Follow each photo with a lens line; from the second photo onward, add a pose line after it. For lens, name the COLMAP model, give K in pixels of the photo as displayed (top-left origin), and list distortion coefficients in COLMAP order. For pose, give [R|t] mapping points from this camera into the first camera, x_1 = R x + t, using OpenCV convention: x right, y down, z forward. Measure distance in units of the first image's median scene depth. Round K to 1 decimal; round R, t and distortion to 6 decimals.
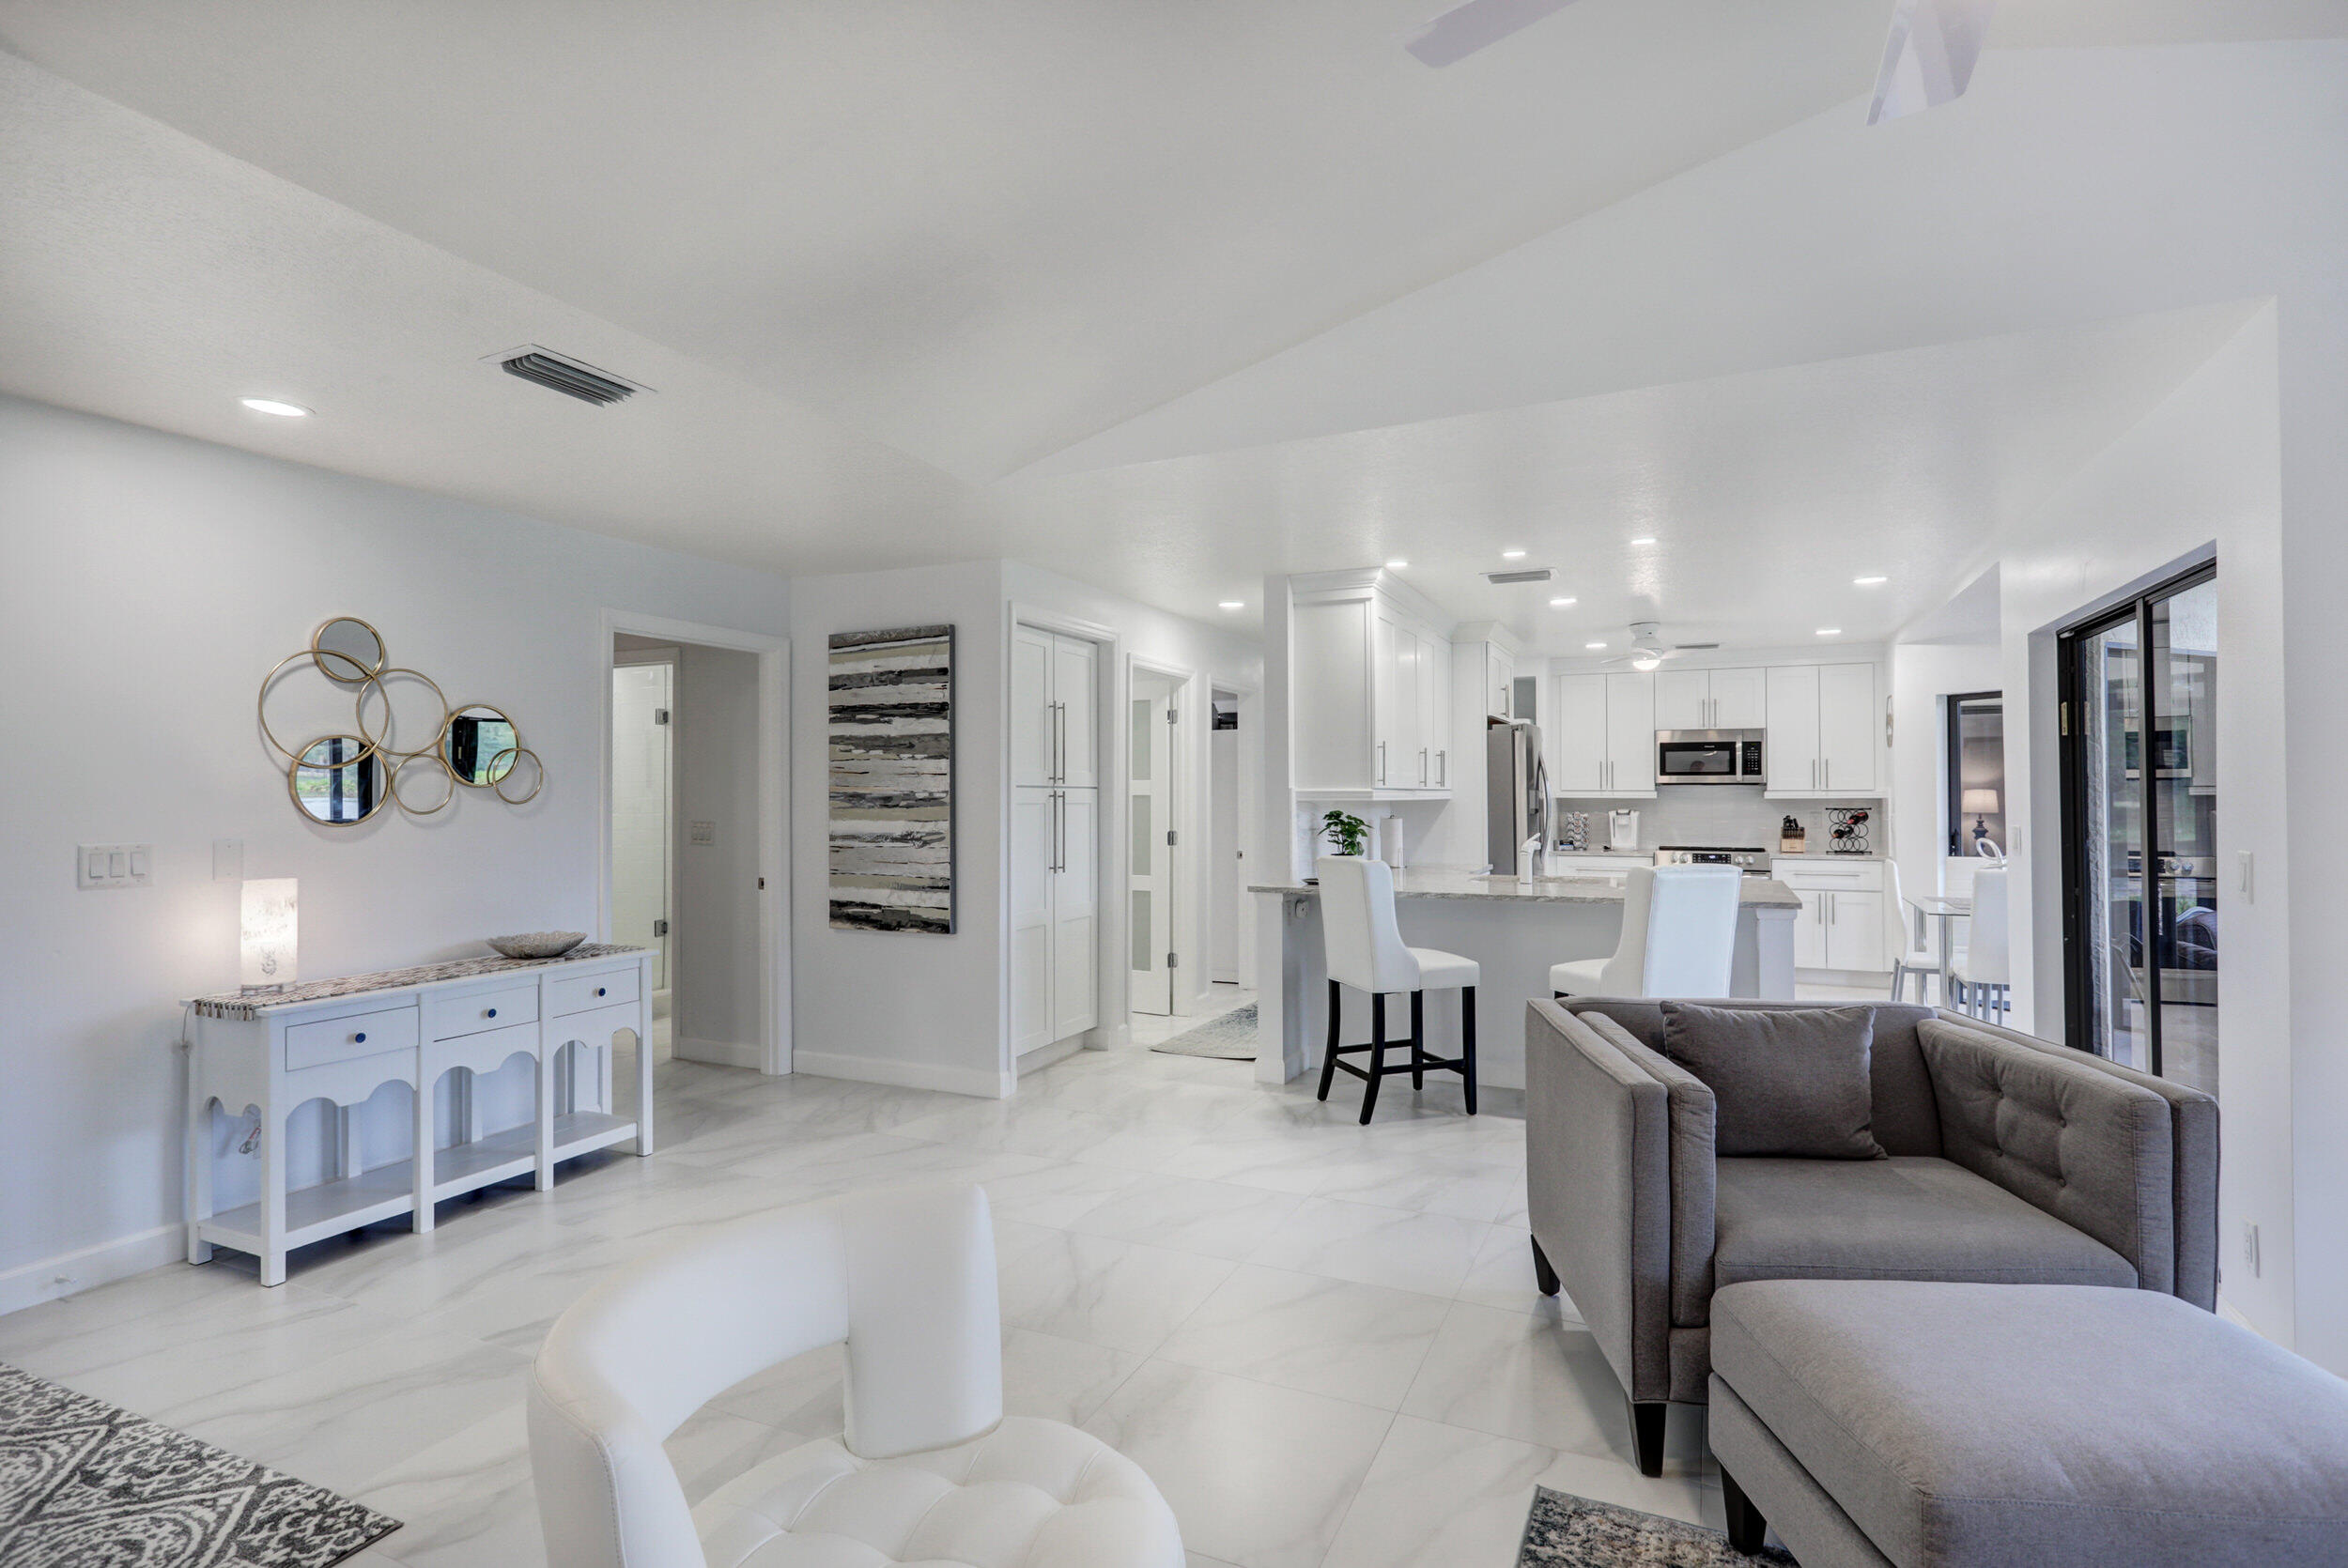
lens RADIAL K [[1139.2, 0, 1180.7], [0, 1139.2, 782.7], [0, 0, 1]] dist [-0.005998, 0.002517]
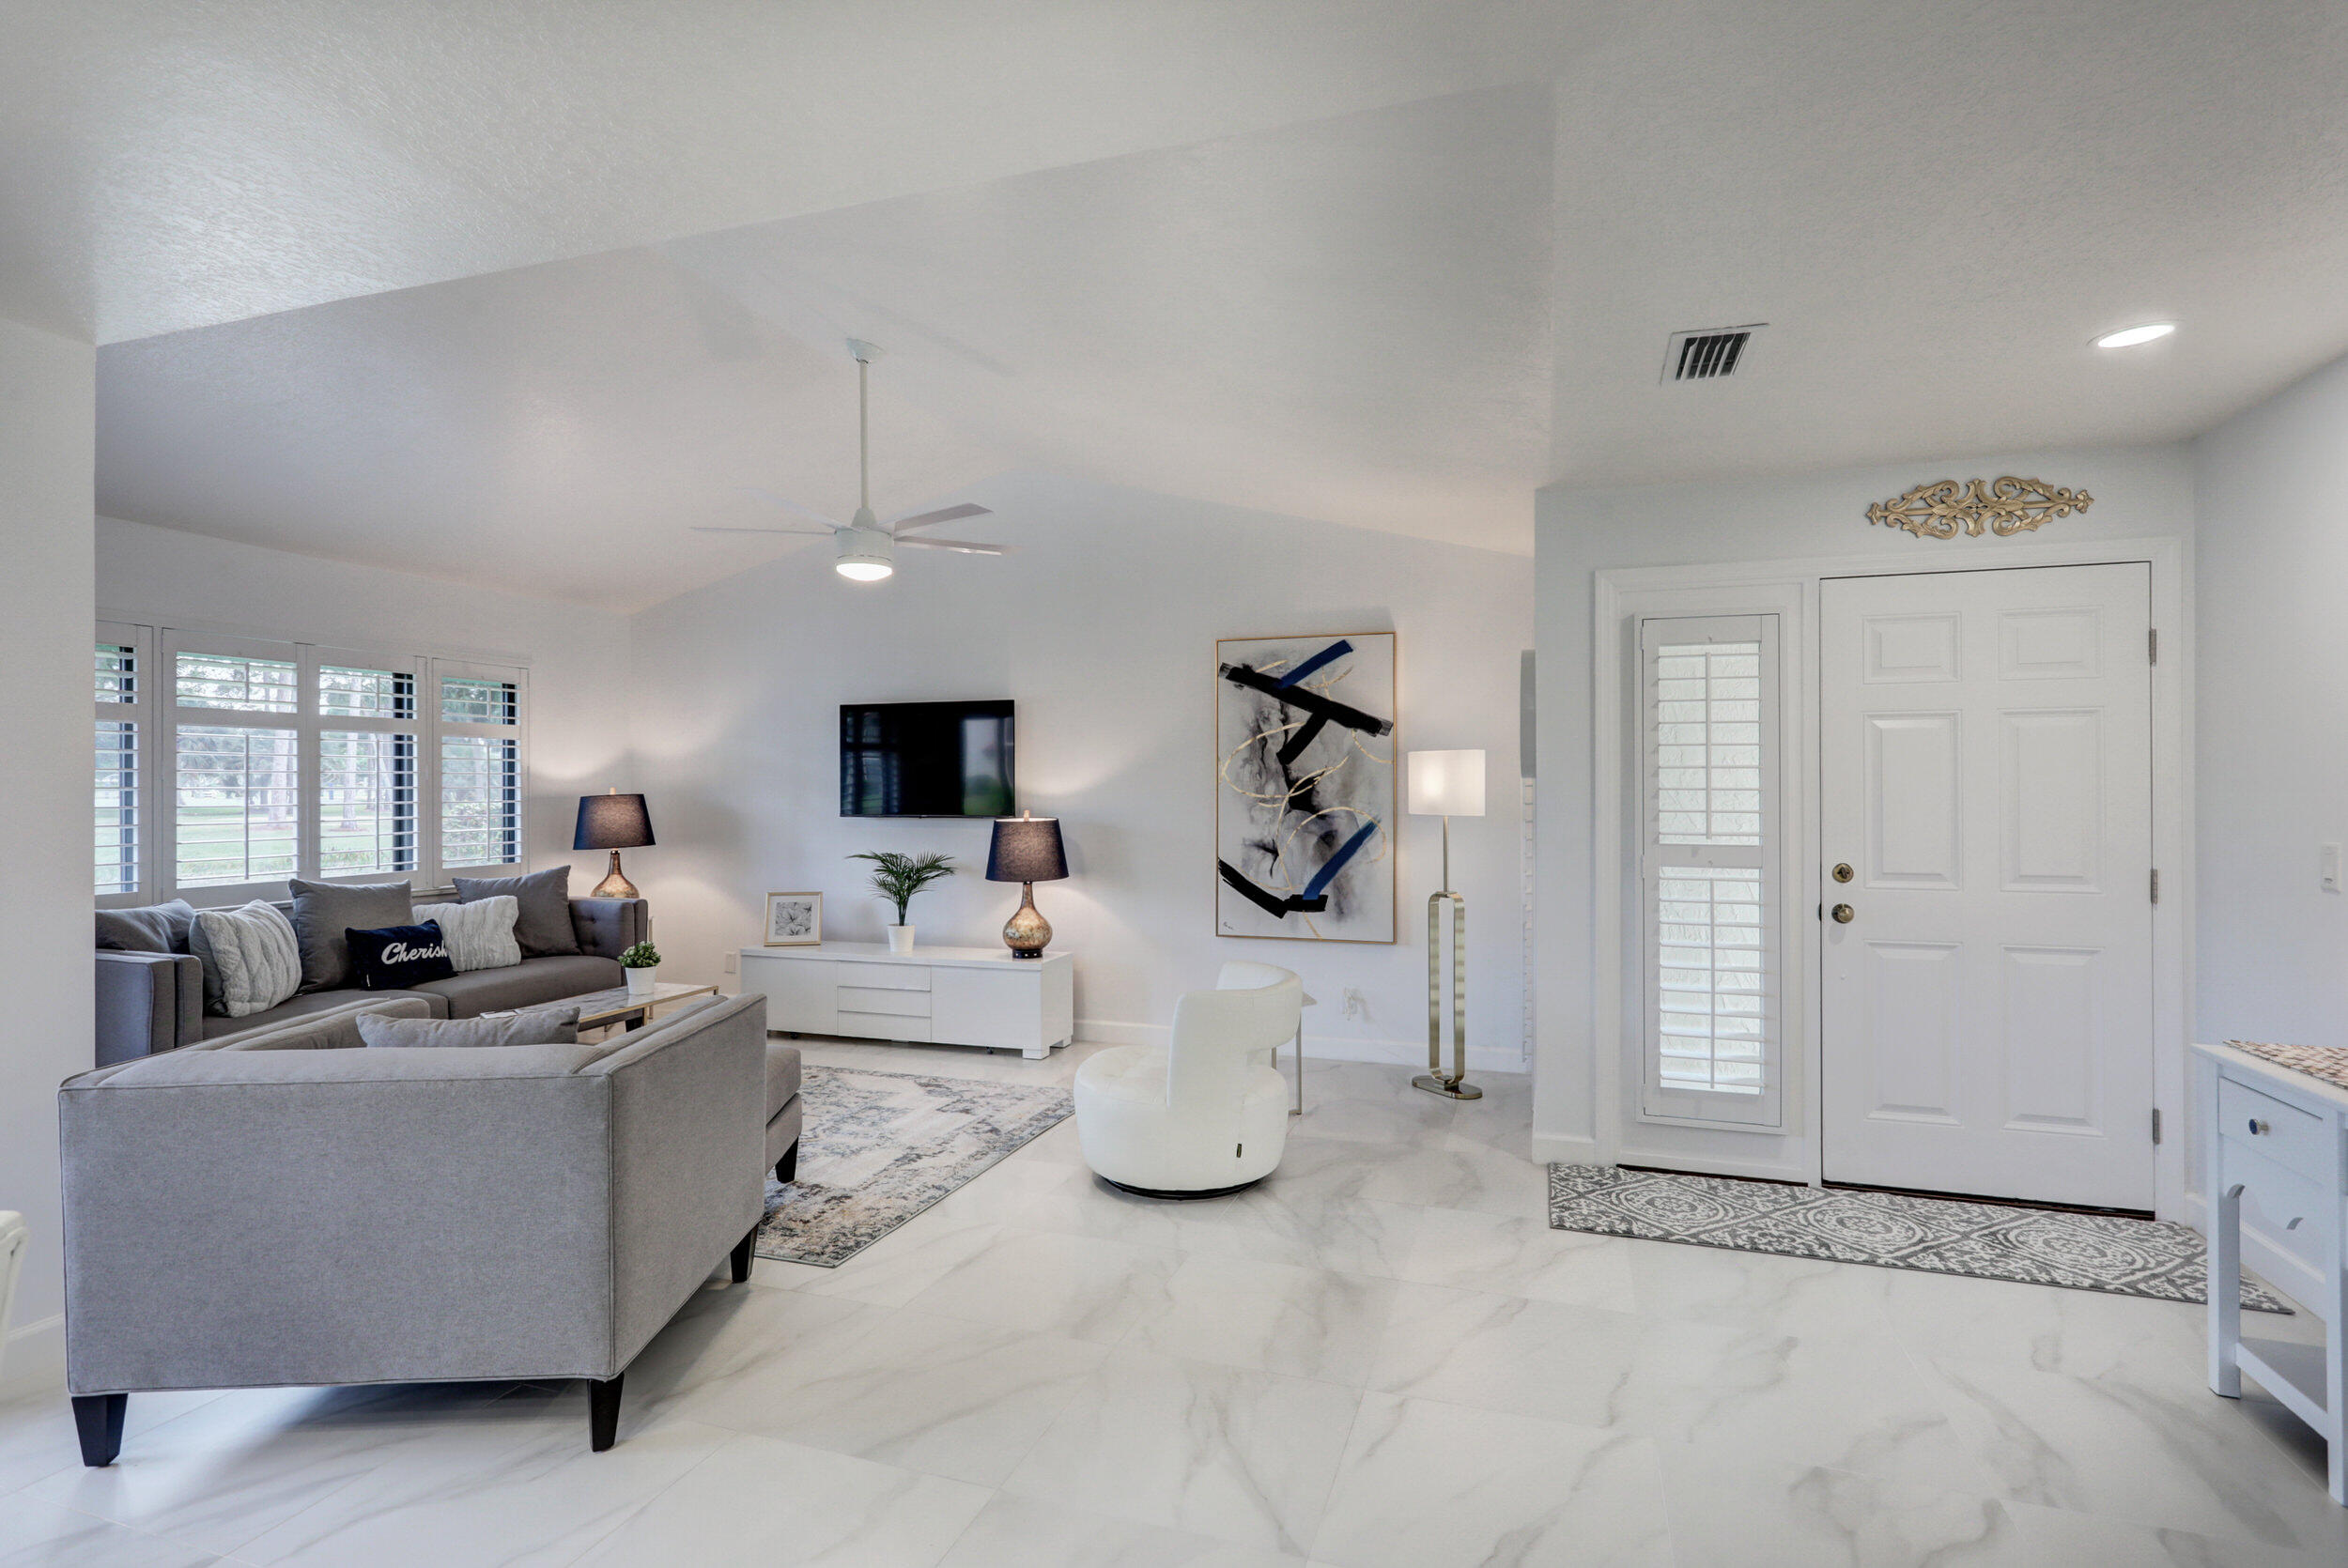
lens RADIAL K [[1139.2, 0, 1166.4], [0, 1139.2, 773.0], [0, 0, 1]] dist [-0.005998, 0.002517]
pose [[-0.994807, 0.003691, -0.101712, 0.015197], [0.006448, 0.999620, -0.026785, 0.010814], [0.101574, -0.027302, -0.994453, 1.012991]]
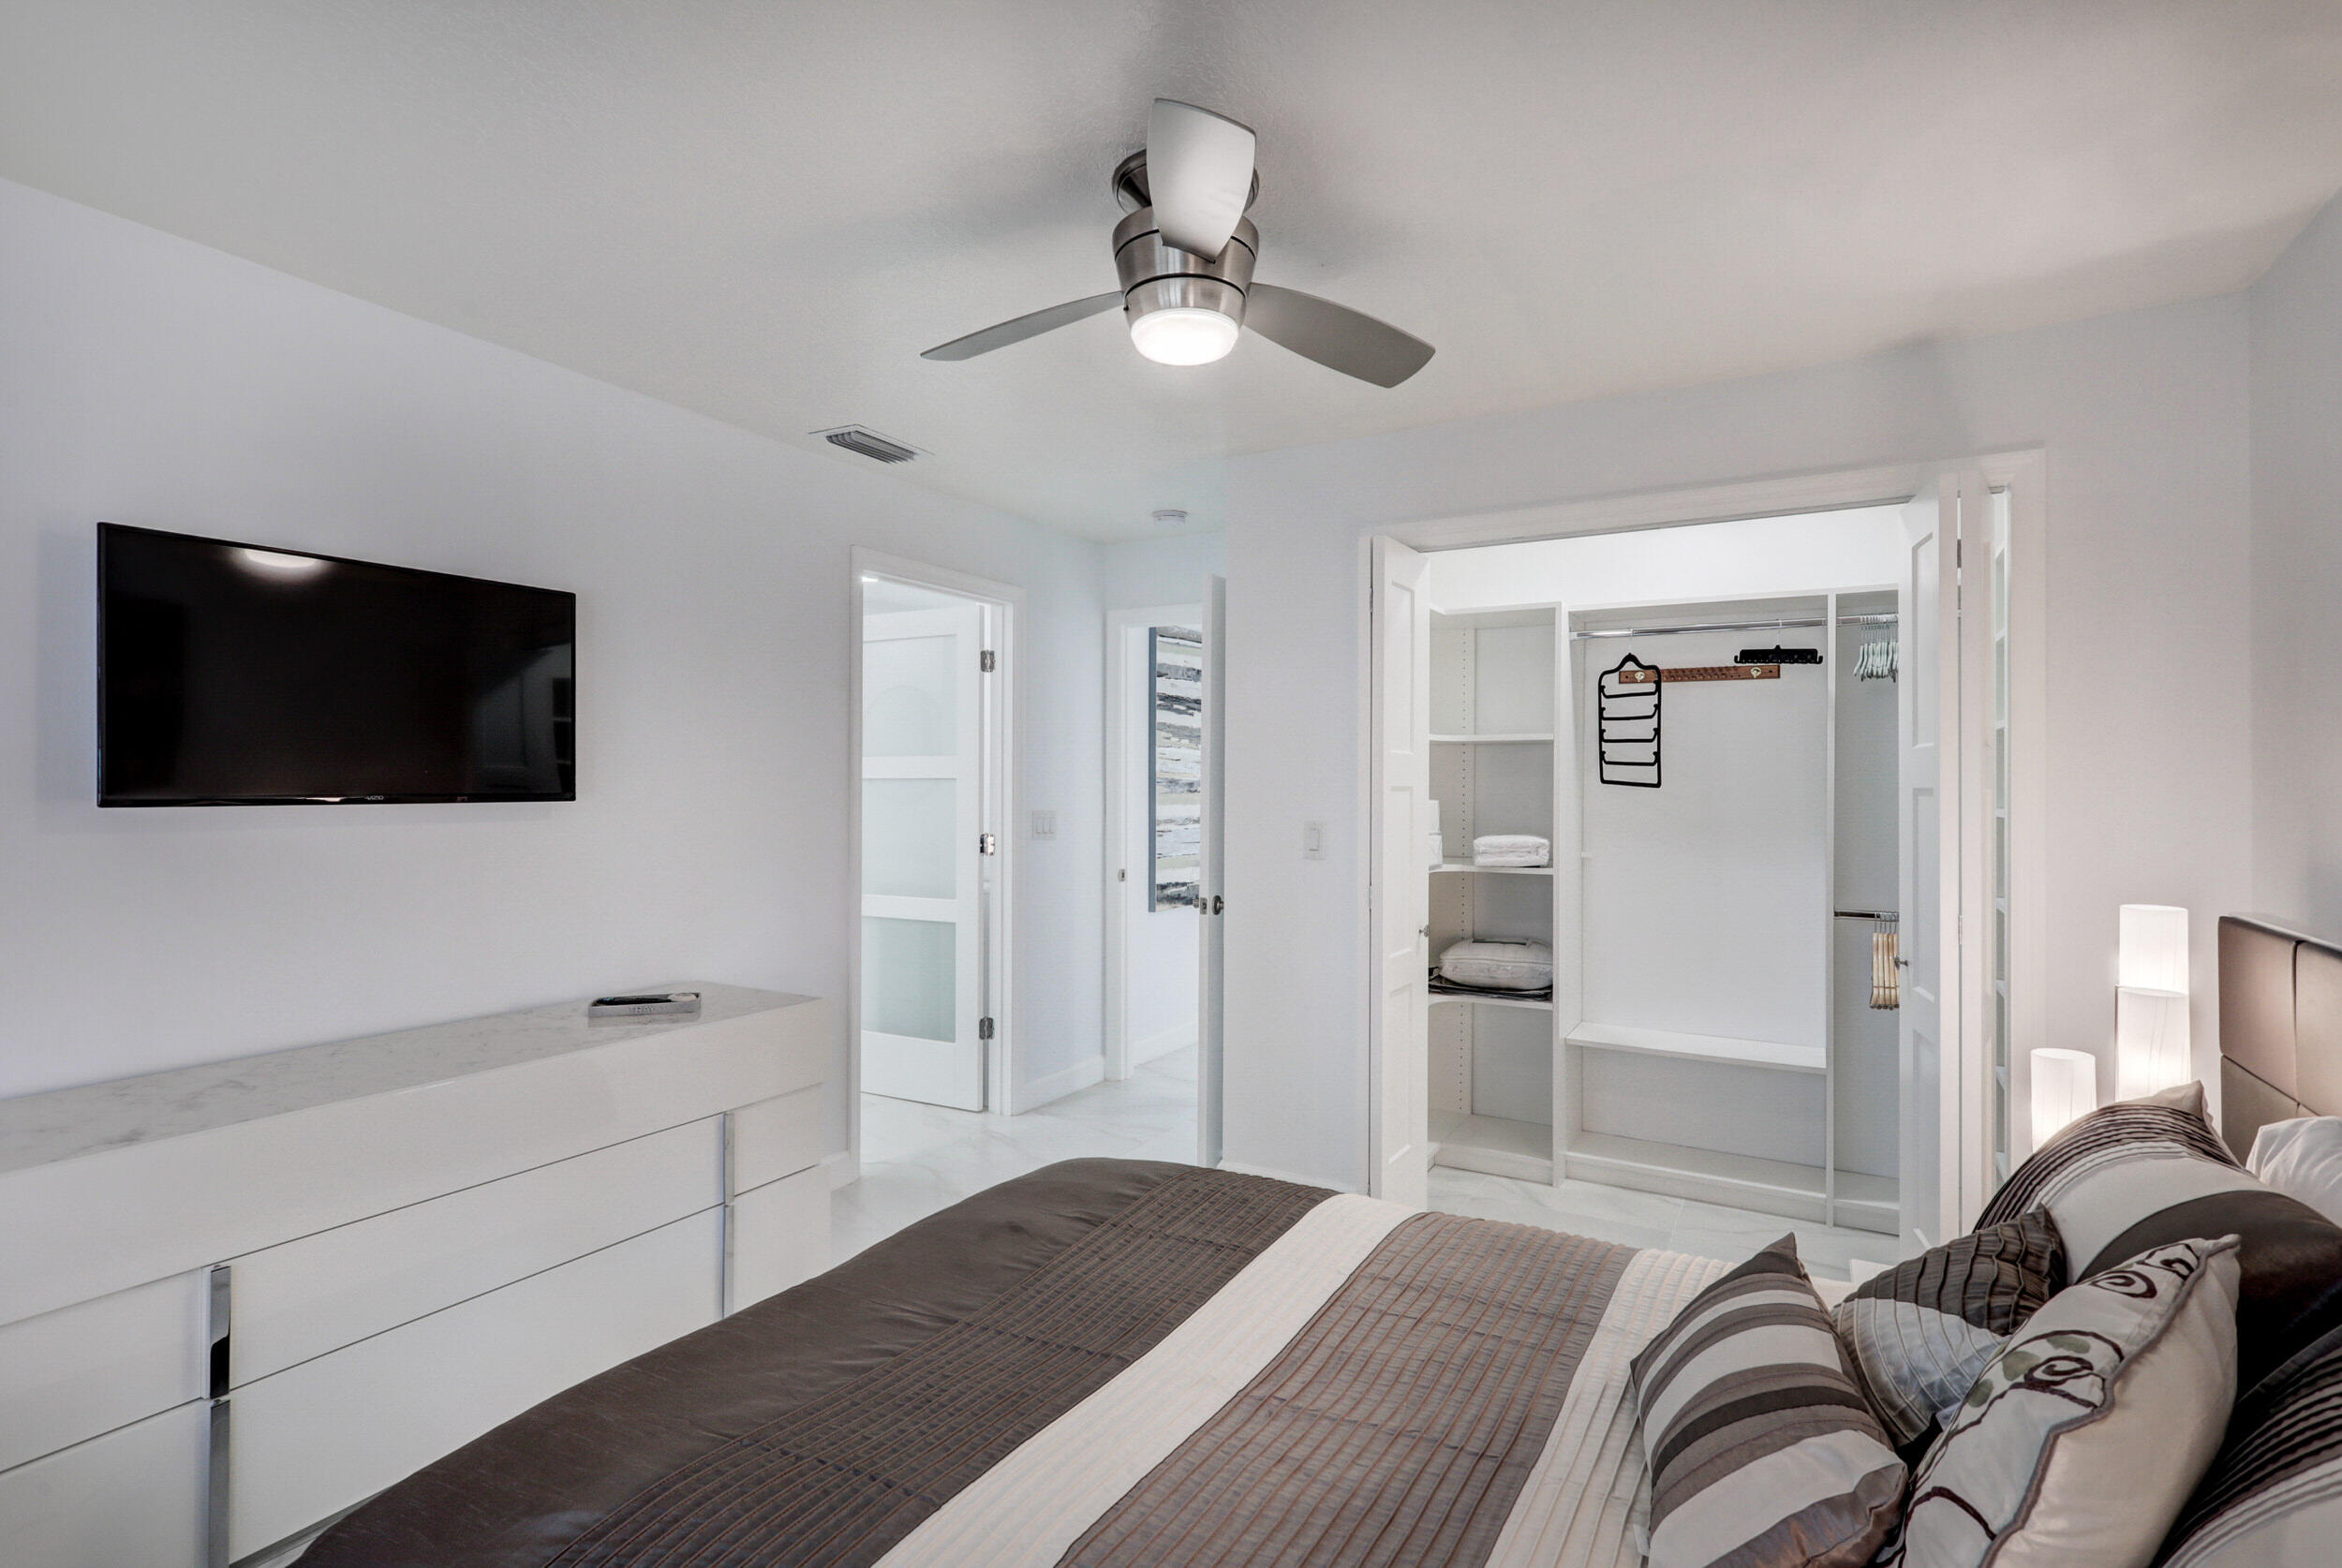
lens RADIAL K [[1136.4, 0, 1172.3], [0, 1136.4, 777.1], [0, 0, 1]] dist [-0.005998, 0.002517]
pose [[0.104342, 0.009173, 0.994499, -1.322669], [-0.016091, 0.999842, -0.007534, 0.015294], [-0.994411, -0.015216, 0.104473, 0.891413]]
